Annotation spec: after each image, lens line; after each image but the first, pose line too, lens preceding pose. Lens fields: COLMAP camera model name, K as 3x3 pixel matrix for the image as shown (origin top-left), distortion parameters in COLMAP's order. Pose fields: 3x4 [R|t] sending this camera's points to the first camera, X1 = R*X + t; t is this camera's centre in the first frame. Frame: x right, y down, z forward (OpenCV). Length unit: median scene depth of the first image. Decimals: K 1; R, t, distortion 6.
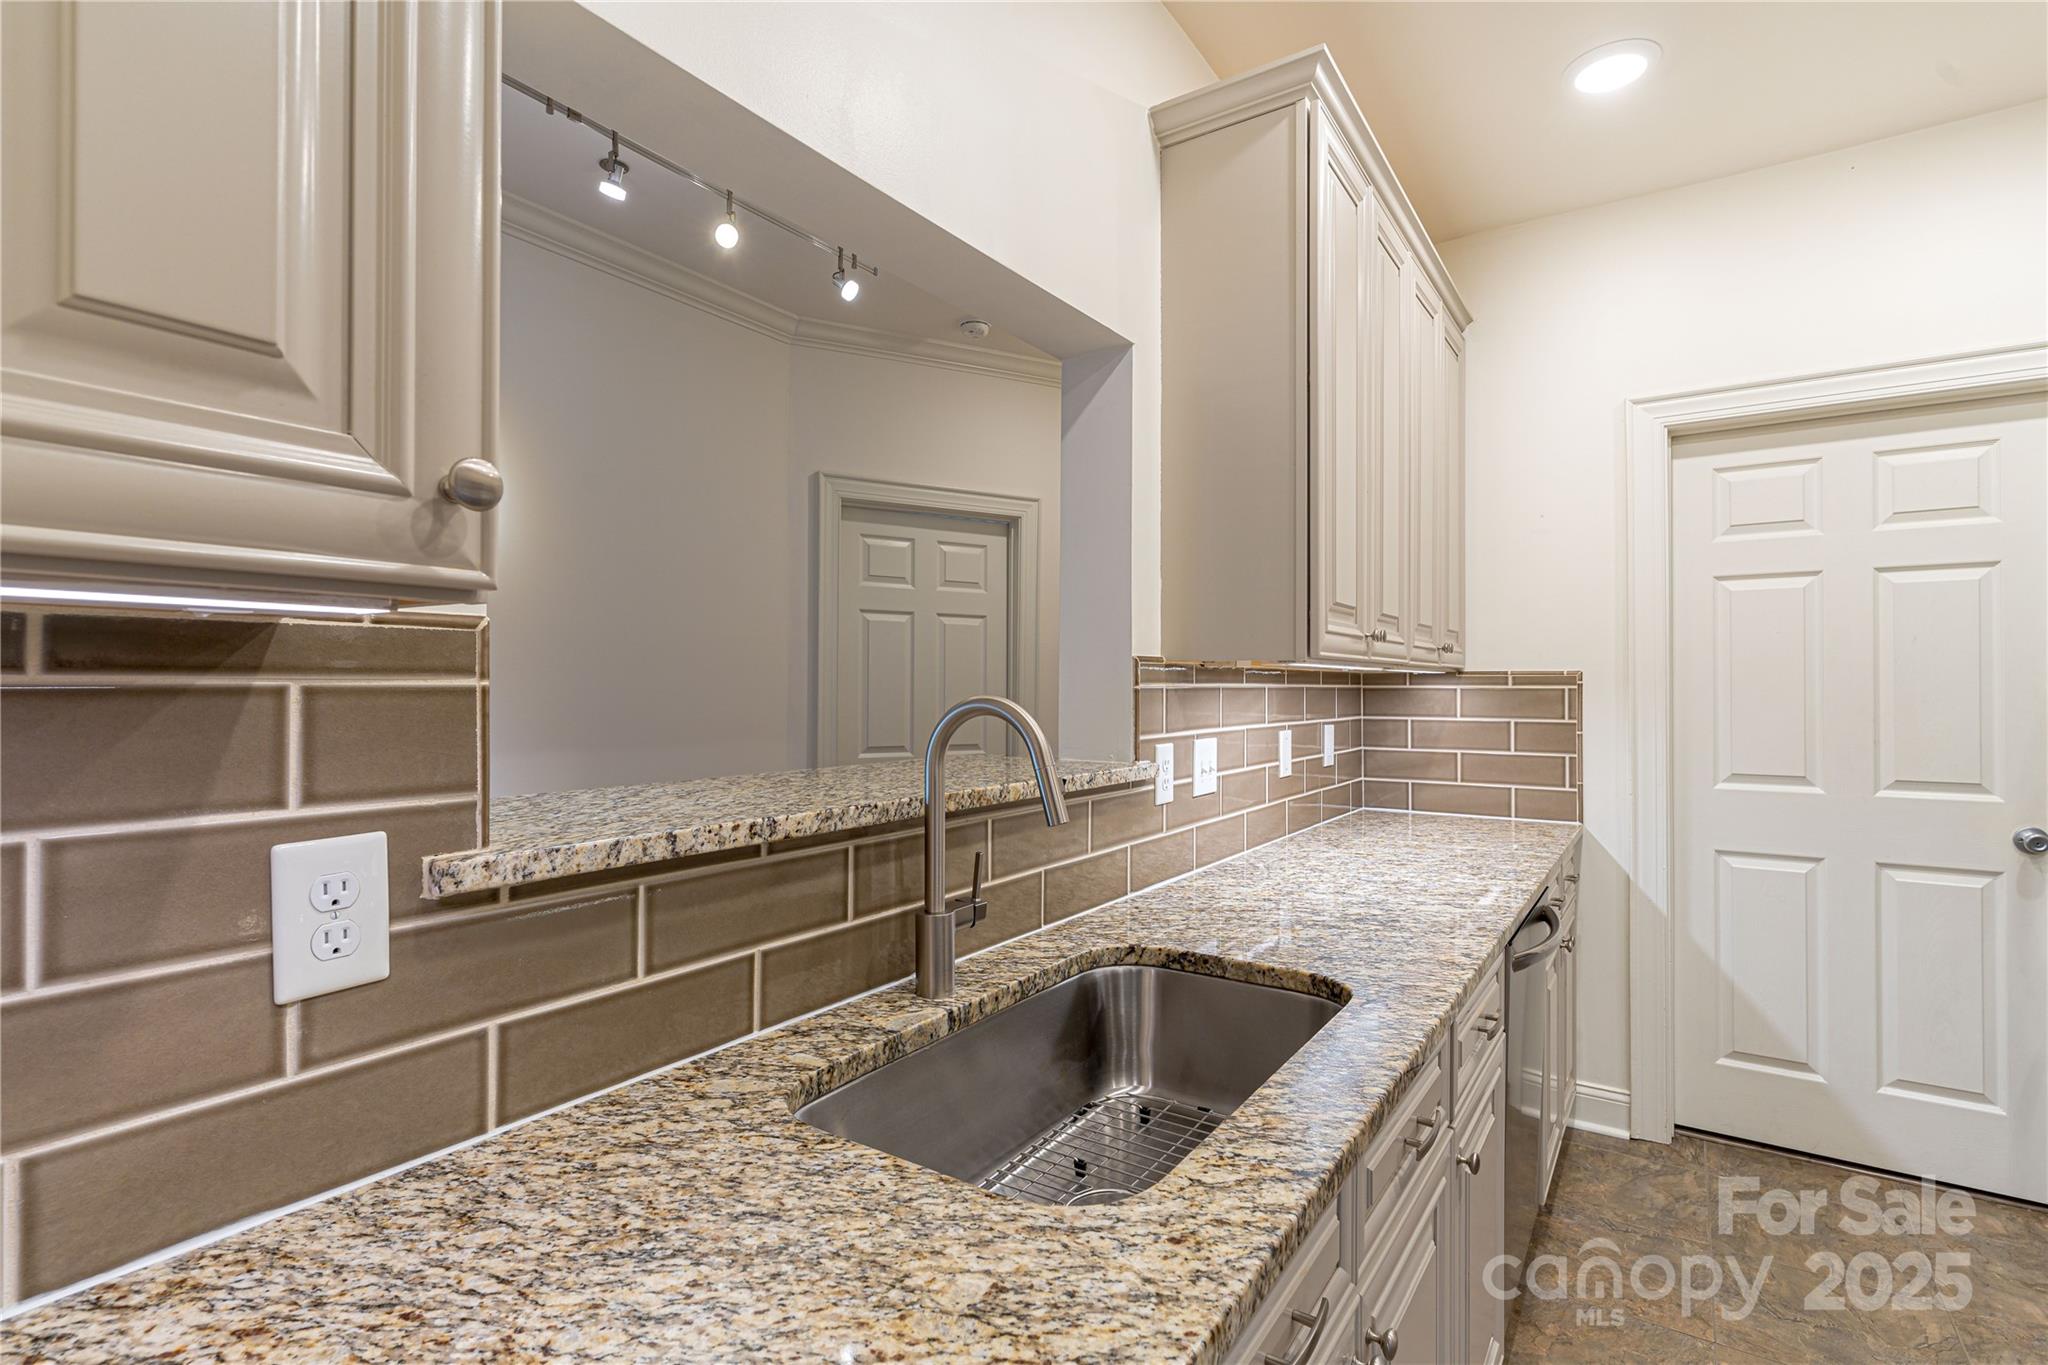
lens RADIAL K [[977.4, 0, 1031.8], [0, 977.4, 679.1], [0, 0, 1]] dist [0.002525, 0.000047]
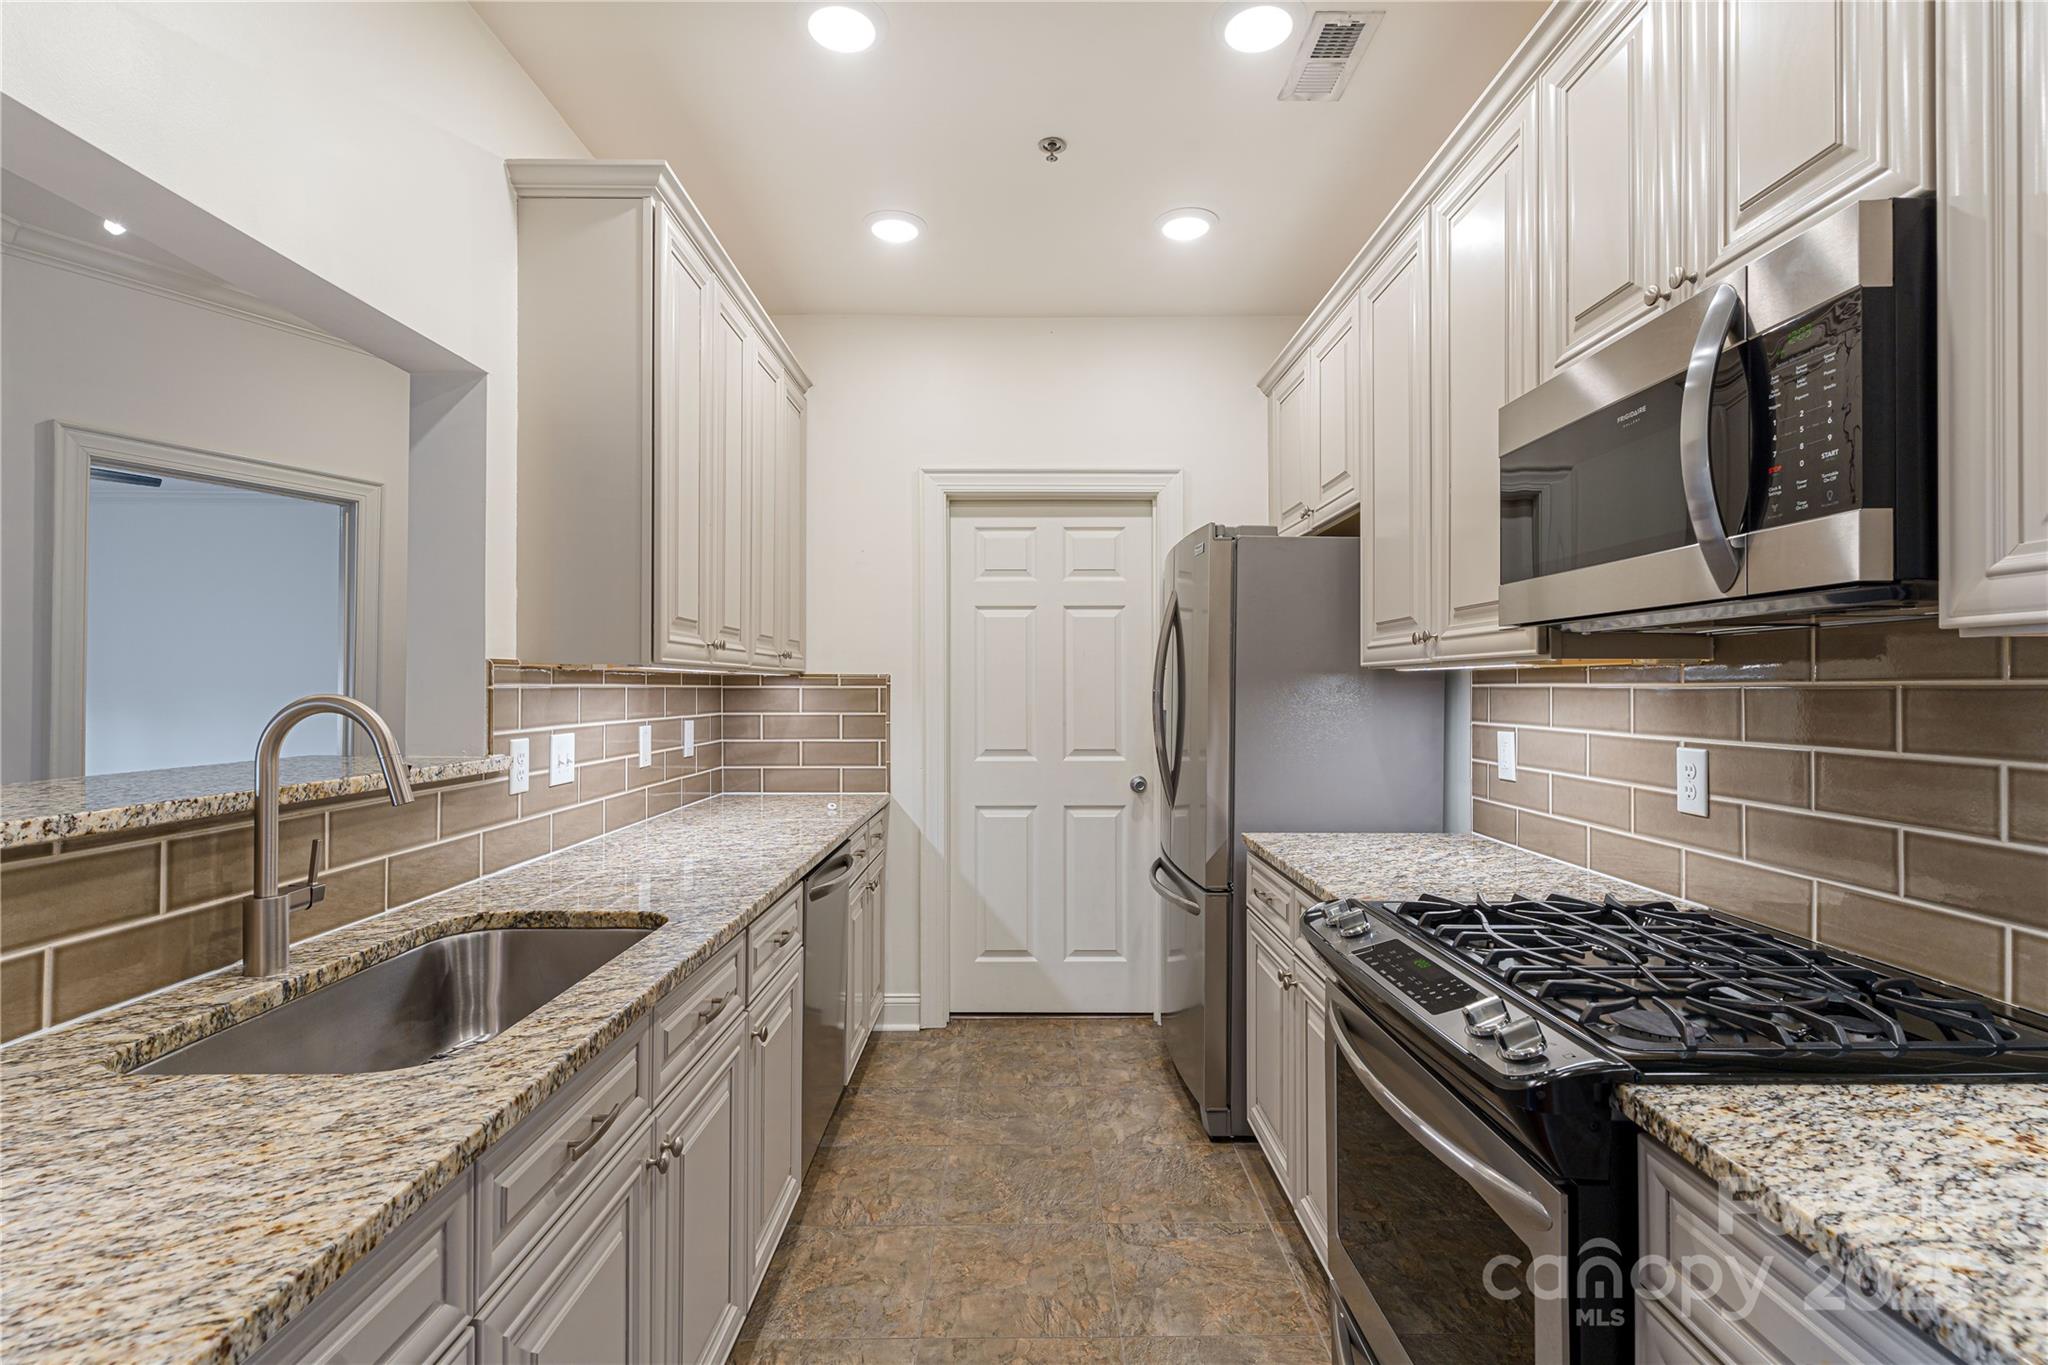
lens RADIAL K [[977.4, 0, 1031.8], [0, 977.4, 679.1], [0, 0, 1]] dist [0.002525, 0.000047]
pose [[0.828294, 0.003441, 0.560284, -0.005160], [-0.003068, 0.999994, -0.001606, -0.001242], [-0.560286, -0.000389, 0.828299, -0.310818]]
